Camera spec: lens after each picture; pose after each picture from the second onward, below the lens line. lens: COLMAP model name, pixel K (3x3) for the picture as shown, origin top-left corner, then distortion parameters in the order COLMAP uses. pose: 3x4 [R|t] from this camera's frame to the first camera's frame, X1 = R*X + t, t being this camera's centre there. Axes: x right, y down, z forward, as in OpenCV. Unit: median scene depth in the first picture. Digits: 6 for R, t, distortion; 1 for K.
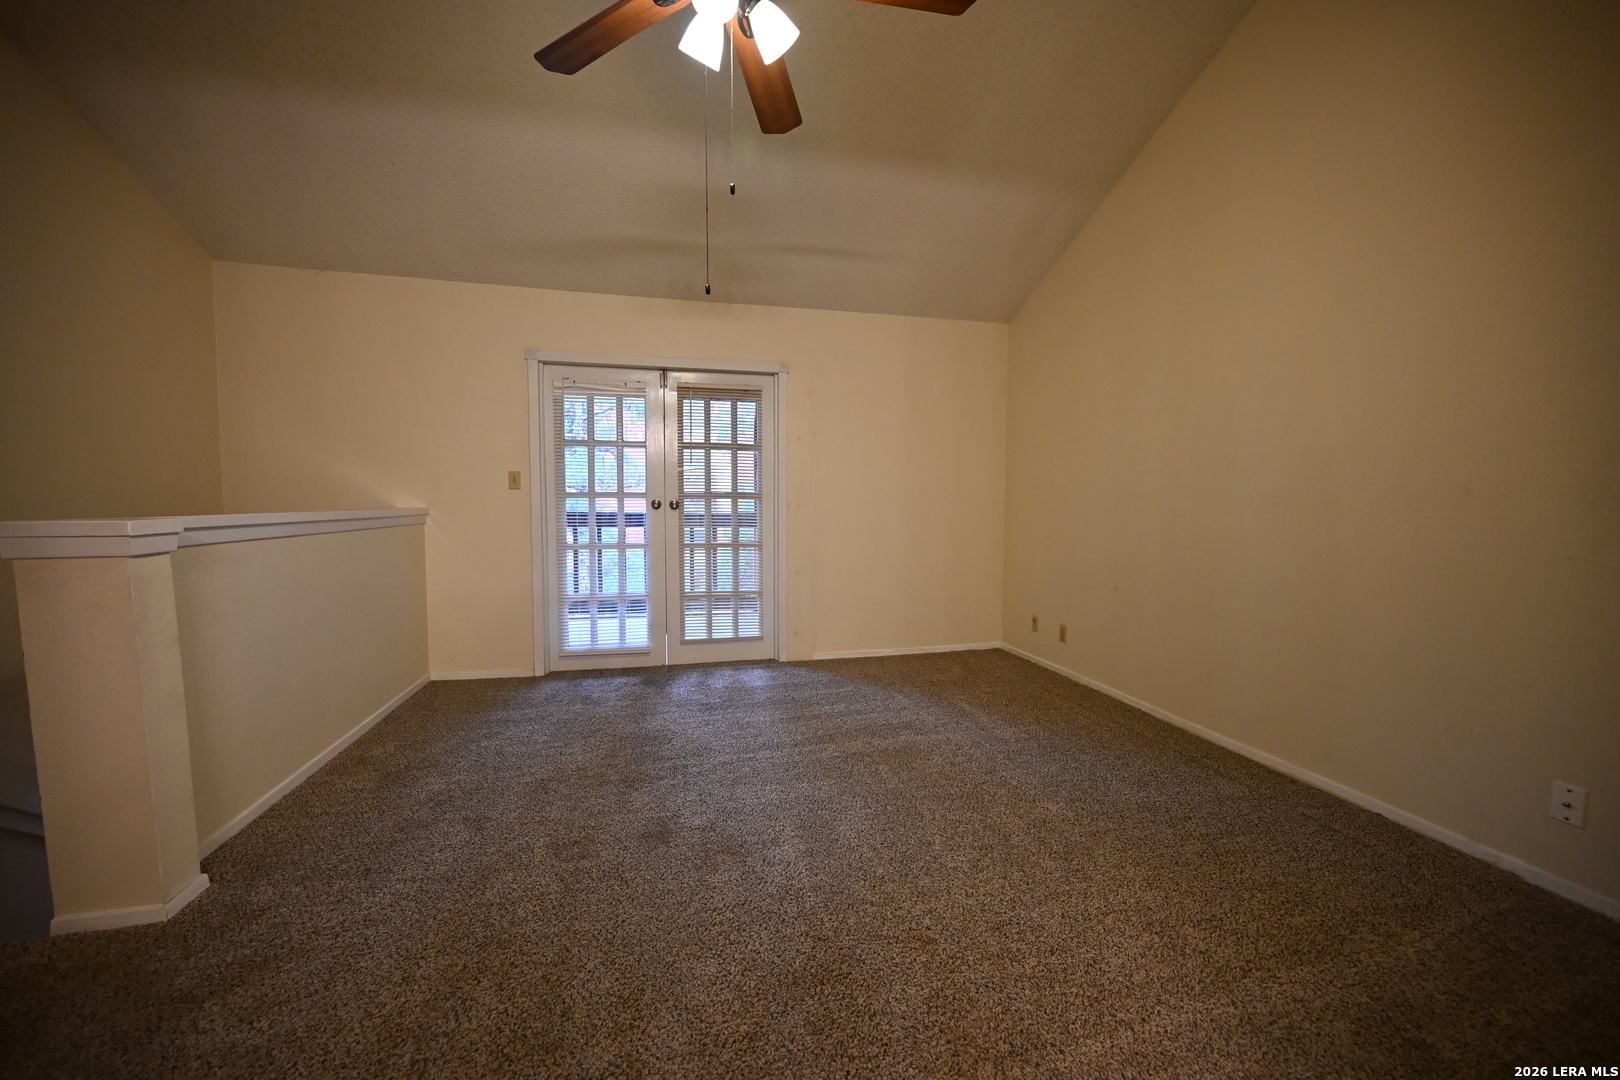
lens RADIAL K [[635.3, 0, 810.1], [0, 635.3, 541.4], [0, 0, 1]] dist [-0.000143, -0.000204]
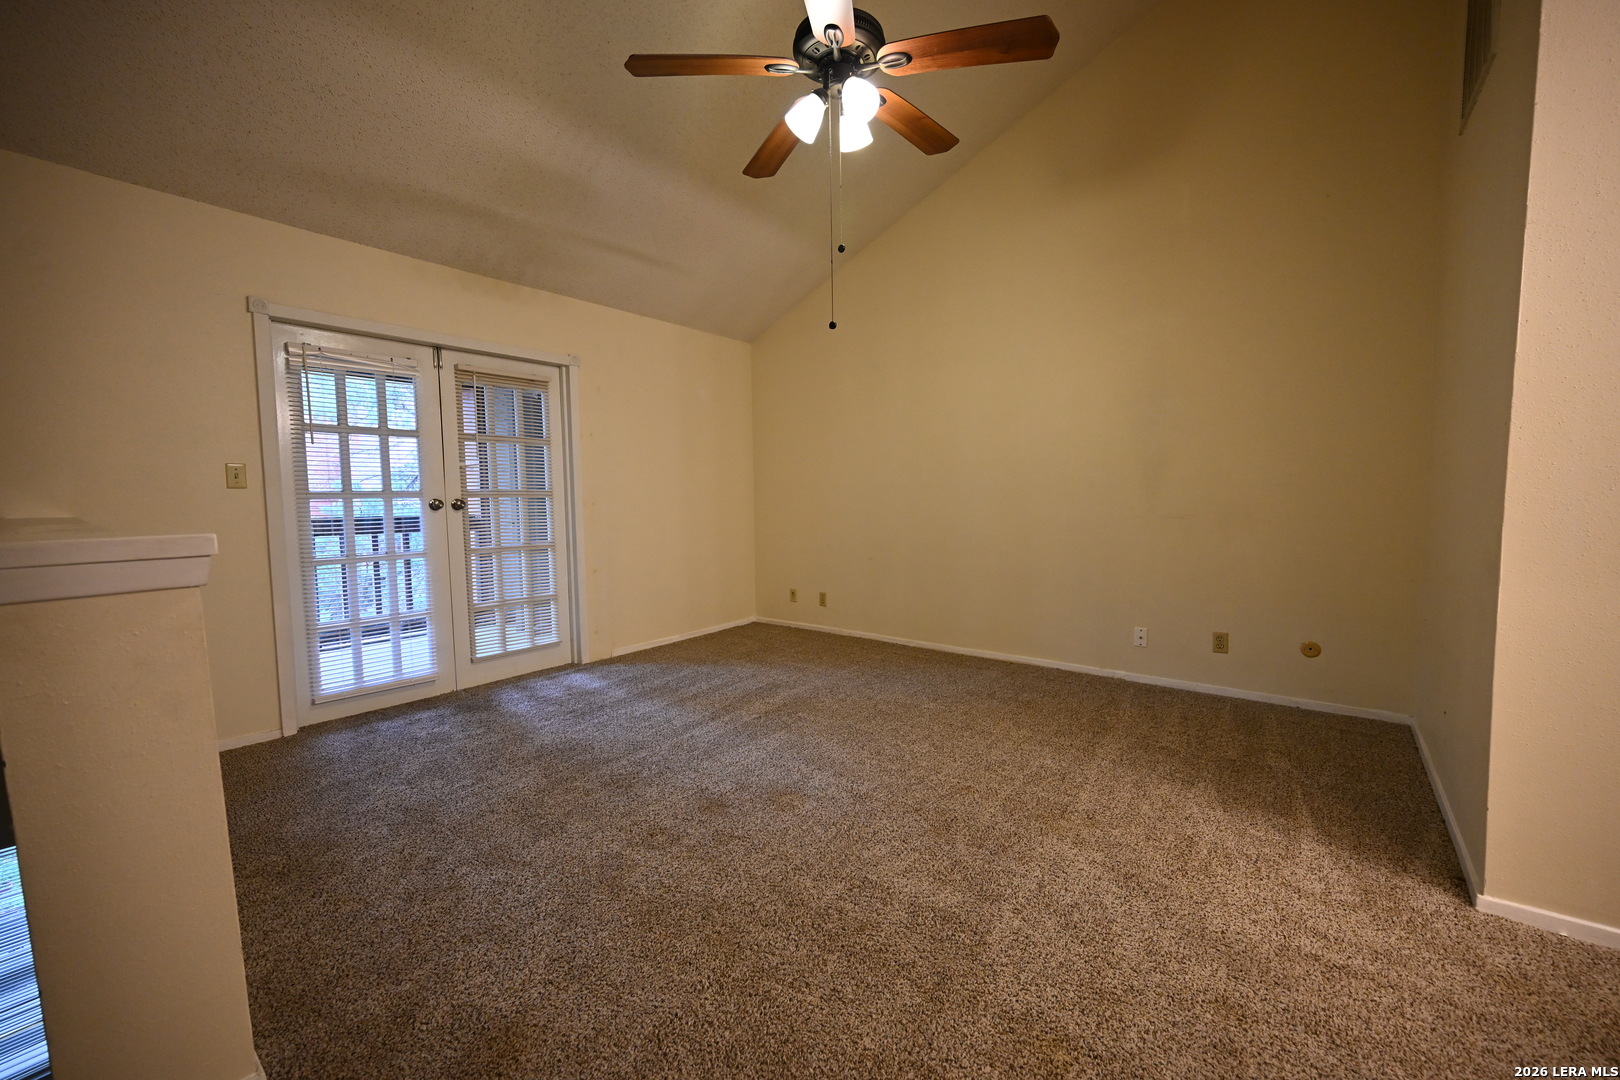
lens RADIAL K [[635.3, 0, 815.3], [0, 635.3, 542.0], [0, 0, 1]] dist [-0.000143, -0.000204]
pose [[0.783068, -0.060096, 0.619026, -0.383850], [0.056330, 0.998083, 0.025638, -0.001935], [-0.619380, 0.014793, 0.784952, 0.016435]]
